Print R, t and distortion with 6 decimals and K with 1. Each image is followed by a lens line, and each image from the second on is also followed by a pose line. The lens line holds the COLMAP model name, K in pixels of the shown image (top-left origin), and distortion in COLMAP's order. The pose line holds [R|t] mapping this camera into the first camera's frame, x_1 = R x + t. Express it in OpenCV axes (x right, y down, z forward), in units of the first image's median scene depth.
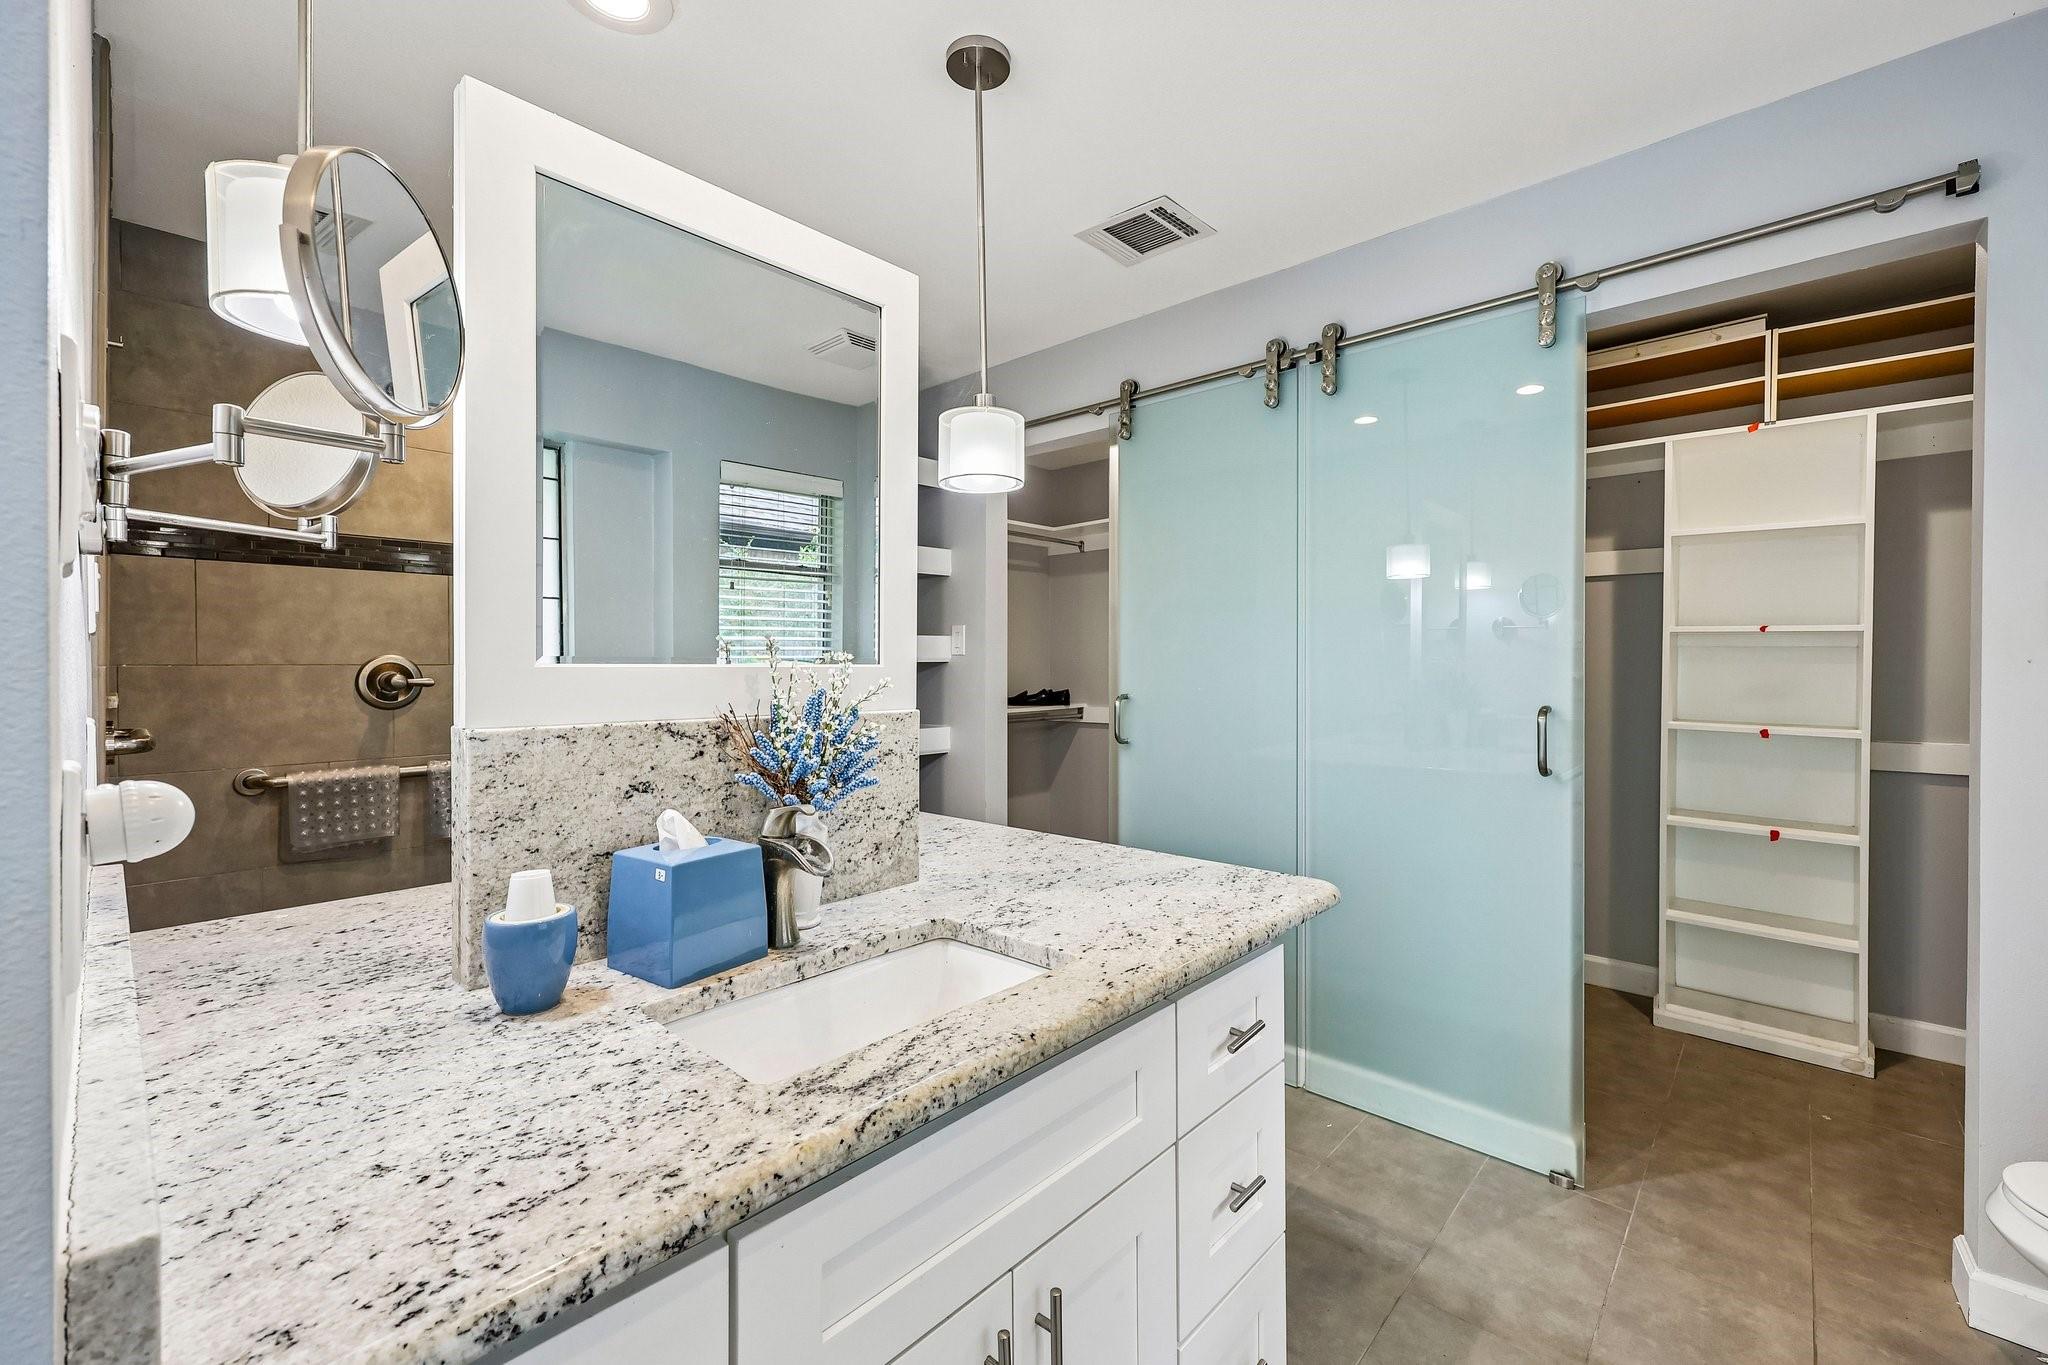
lens RADIAL K [[838.7, 0, 1029.7], [0, 838.7, 669.8], [0, 0, 1]] dist [0.007234, 0.000135]
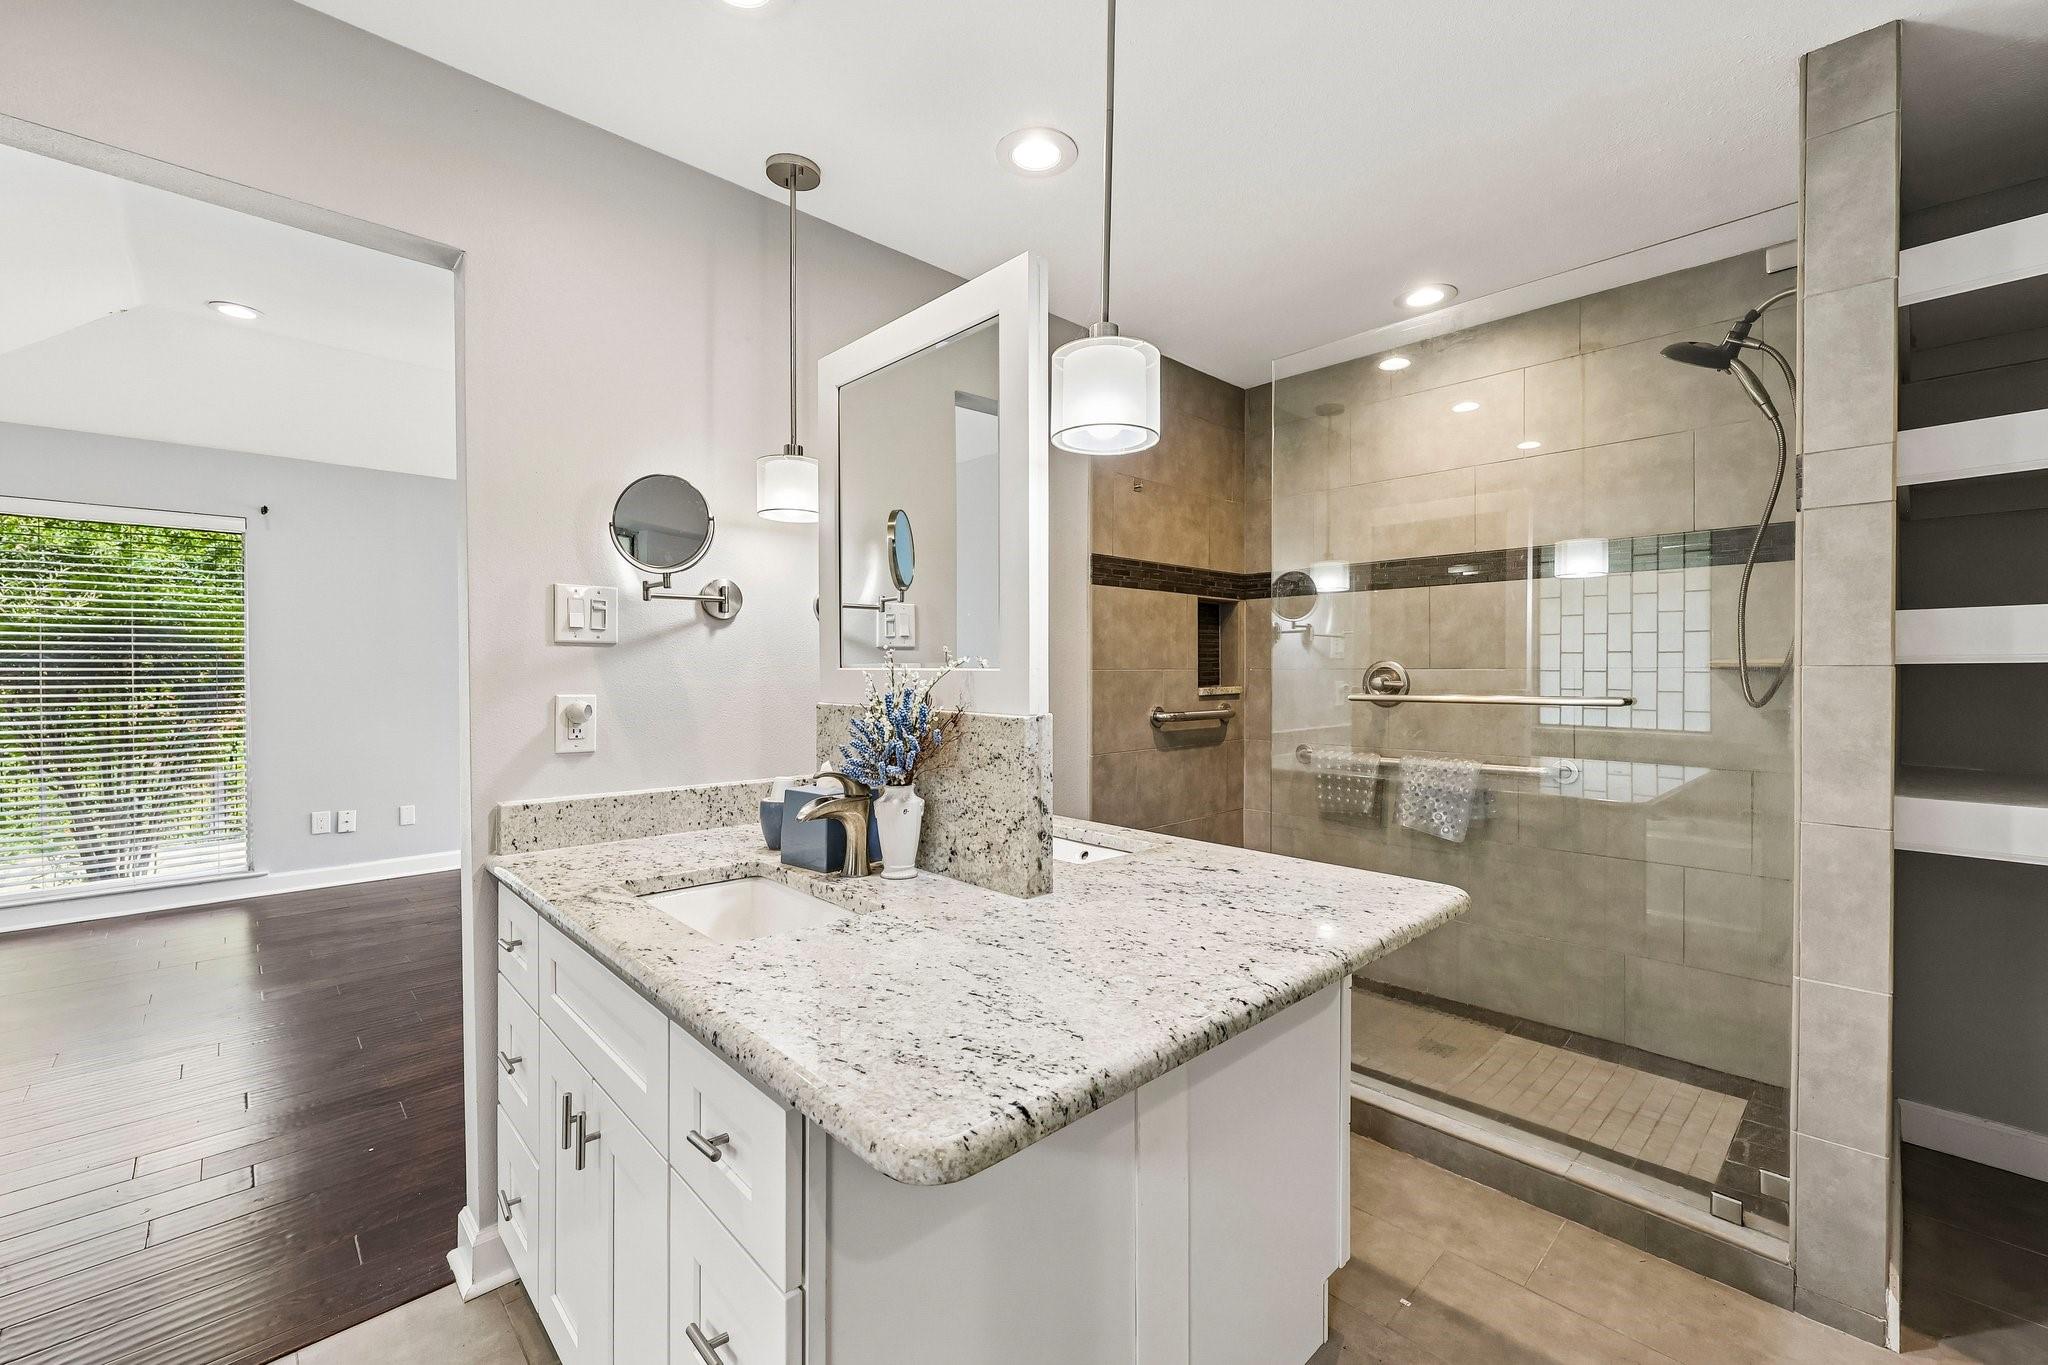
lens RADIAL K [[838.7, 0, 1030.0], [0, 838.7, 677.9], [0, 0, 1]] dist [0.007234, 0.000135]
pose [[-0.069210, 0.010889, -0.997543, 0.877743], [-0.008854, 0.999894, 0.011529, -0.006759], [0.997563, 0.009630, -0.069106, 1.177330]]
